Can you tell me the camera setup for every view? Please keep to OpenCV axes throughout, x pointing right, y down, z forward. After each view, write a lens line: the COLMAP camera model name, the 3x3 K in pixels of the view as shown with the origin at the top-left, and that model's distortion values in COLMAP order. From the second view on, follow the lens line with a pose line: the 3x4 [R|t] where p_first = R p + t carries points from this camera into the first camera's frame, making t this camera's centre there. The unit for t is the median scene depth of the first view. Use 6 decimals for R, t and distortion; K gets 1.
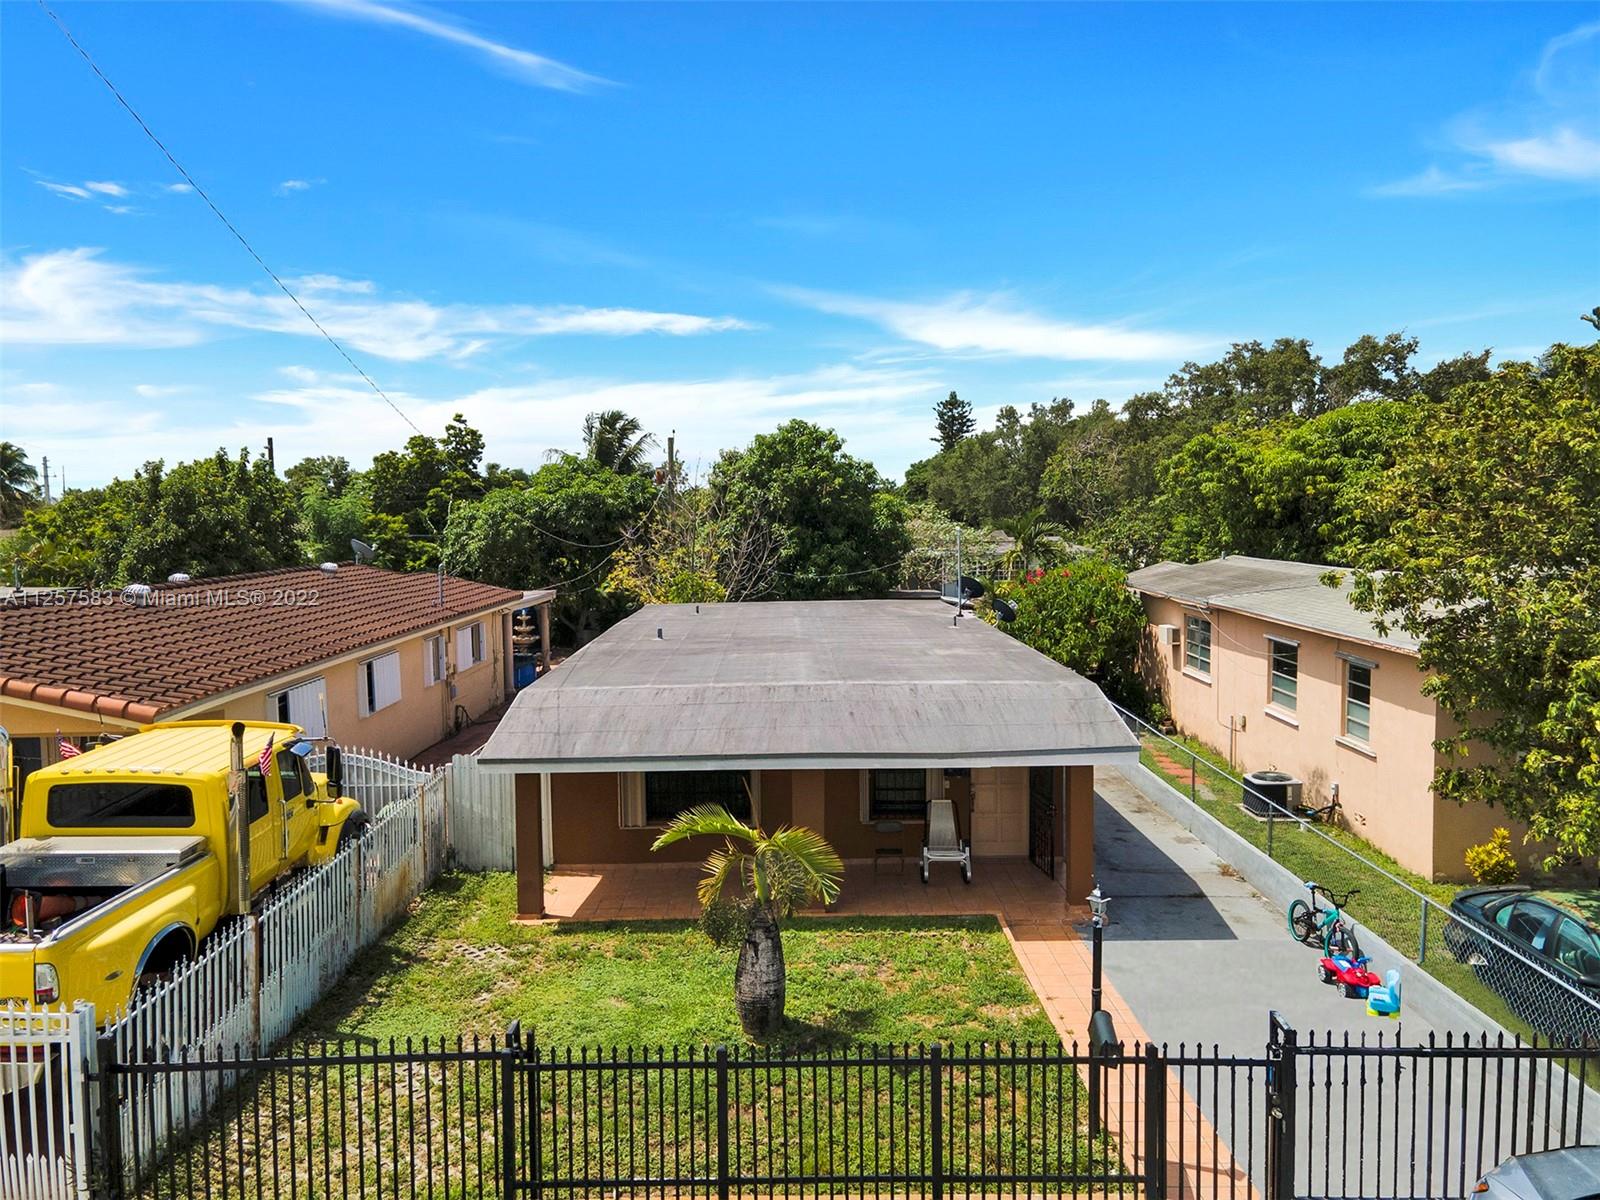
lens RADIAL K [[1152.4, 0, 807.1], [0, 1152.4, 605.2], [0, 0, 1]] dist [0.032736, 0.004814]
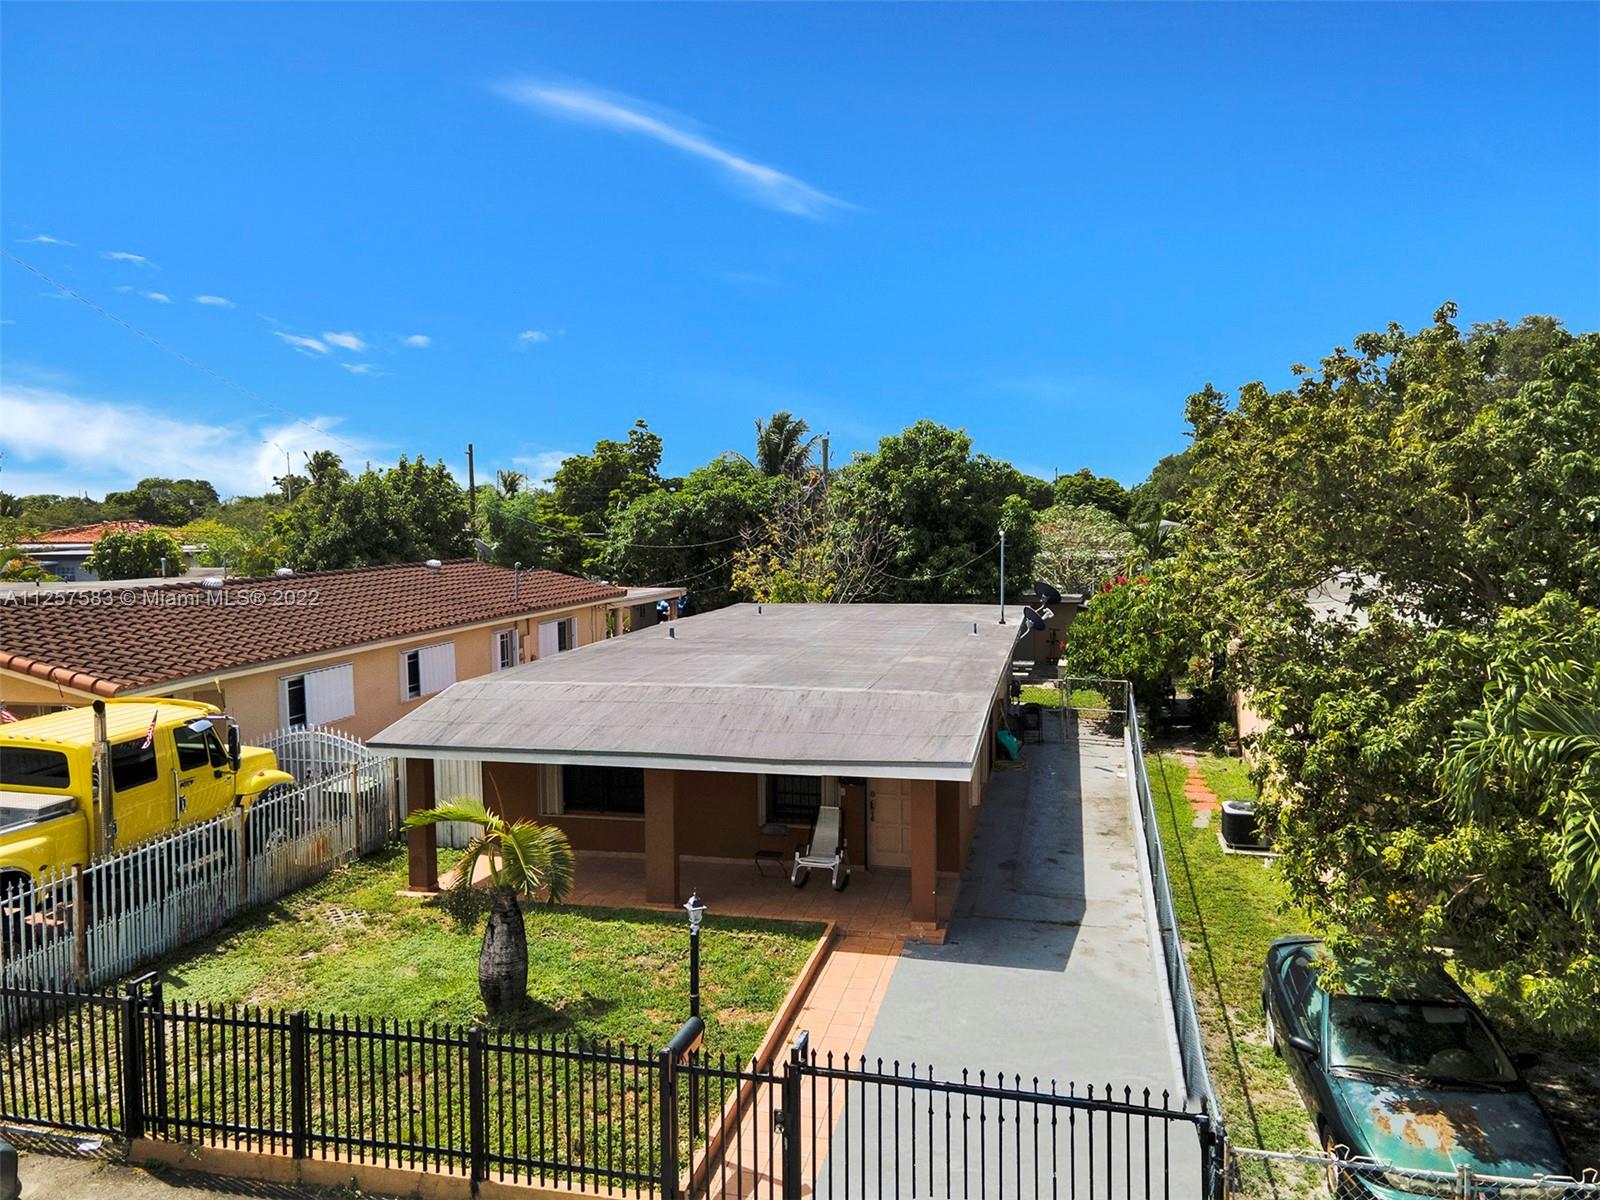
lens RADIAL K [[1155.5, 0, 800.0], [0, 1155.5, 600.0], [0, 0, 1]] dist [0.044678, 0.004059]
pose [[0.970684, 0.021144, -0.239426, 0.247828], [-0.021634, 0.999766, 0.000582, -0.008464], [0.239383, 0.004615, 0.970914, 0.010767]]
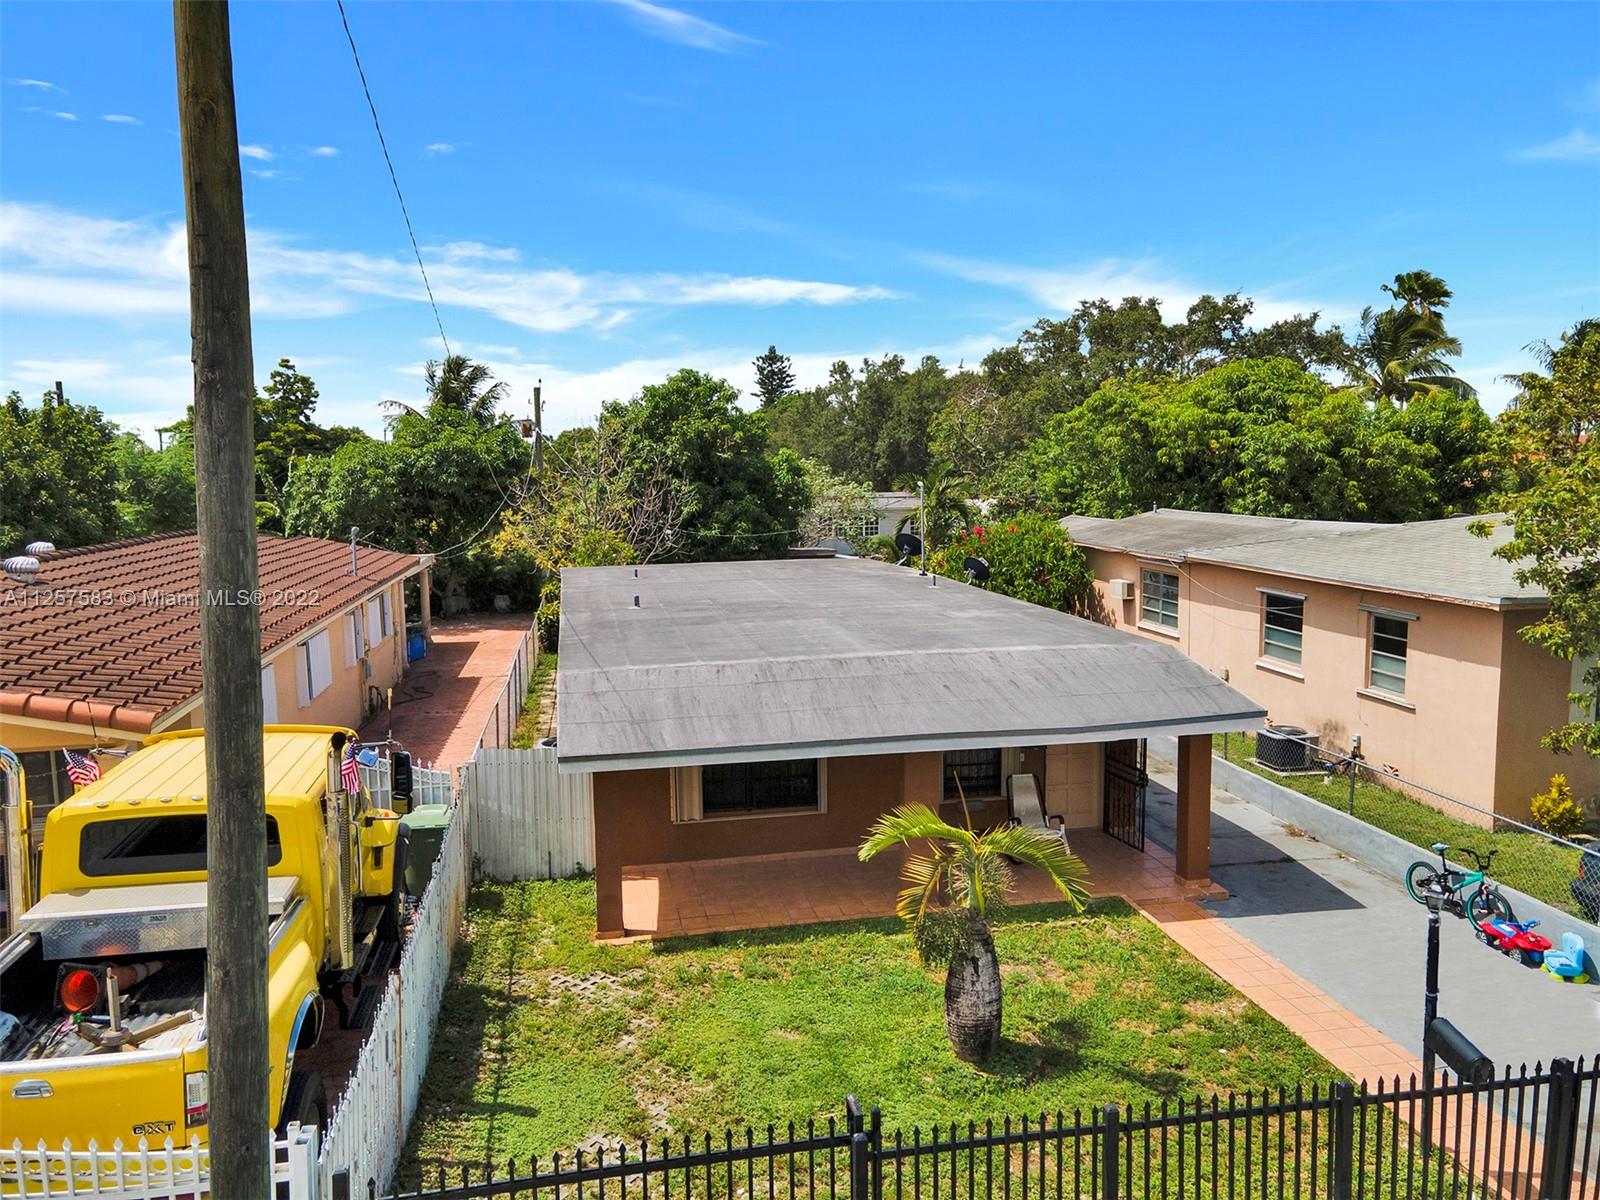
lens RADIAL K [[1152.4, 0, 807.1], [0, 1152.4, 605.2], [0, 0, 1]] dist [0.032736, 0.004814]
pose [[0.984383, -0.024094, 0.174381, -0.161964], [0.017536, 0.999083, 0.039050, -0.005633], [-0.175162, -0.035382, 0.983904, 0.087808]]
